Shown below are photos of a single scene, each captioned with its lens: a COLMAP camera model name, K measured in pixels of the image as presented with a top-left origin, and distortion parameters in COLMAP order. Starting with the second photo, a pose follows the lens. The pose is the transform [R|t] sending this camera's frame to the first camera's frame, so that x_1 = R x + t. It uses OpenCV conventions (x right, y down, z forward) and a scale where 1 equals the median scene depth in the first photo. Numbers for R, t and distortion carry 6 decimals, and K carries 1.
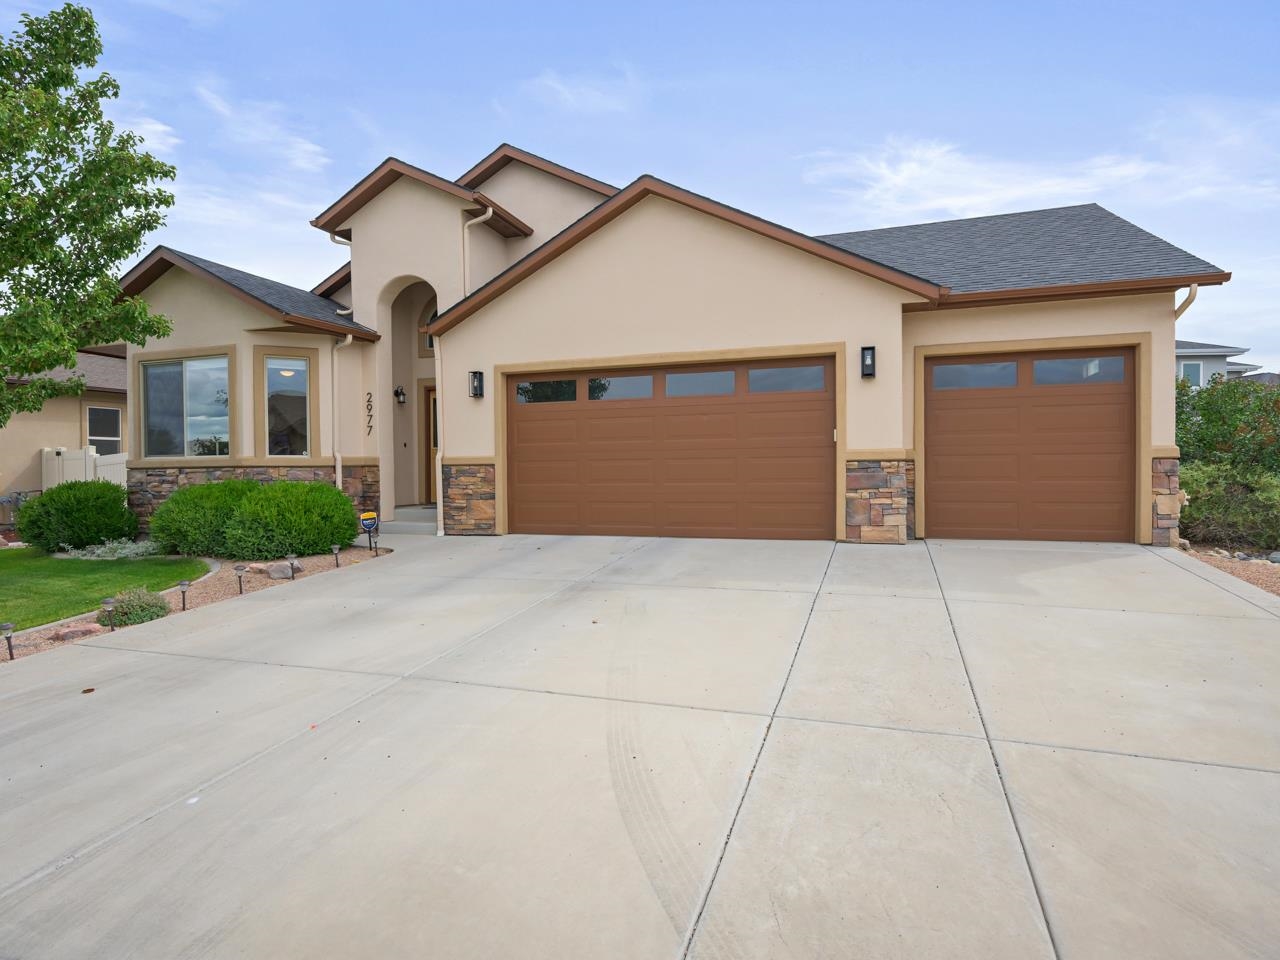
lens RADIAL K [[642.2, 0, 639.1], [0, 642.2, 483.4], [0, 0, 1]] dist [-0.000531, 0.002302]
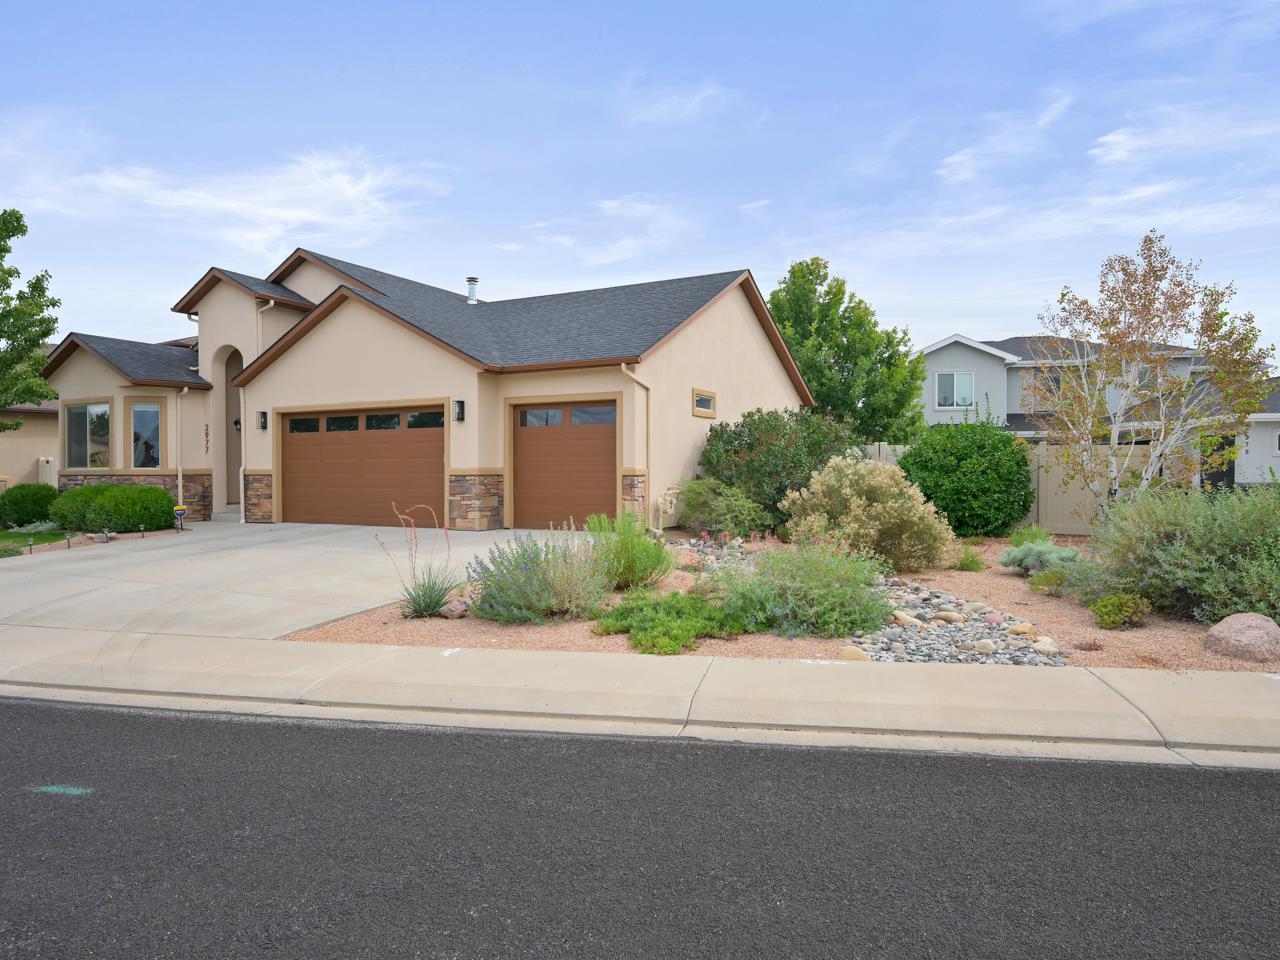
lens RADIAL K [[737.0, 0, 641.4], [0, 737.0, 477.7], [0, 0, 1]] dist [-0.001901, -0.002303]
pose [[0.989936, 0.008602, -0.141253, 0.841730], [-0.010409, 0.999873, -0.012056, -0.011383], [0.141132, 0.013405, 0.989900, -0.542376]]
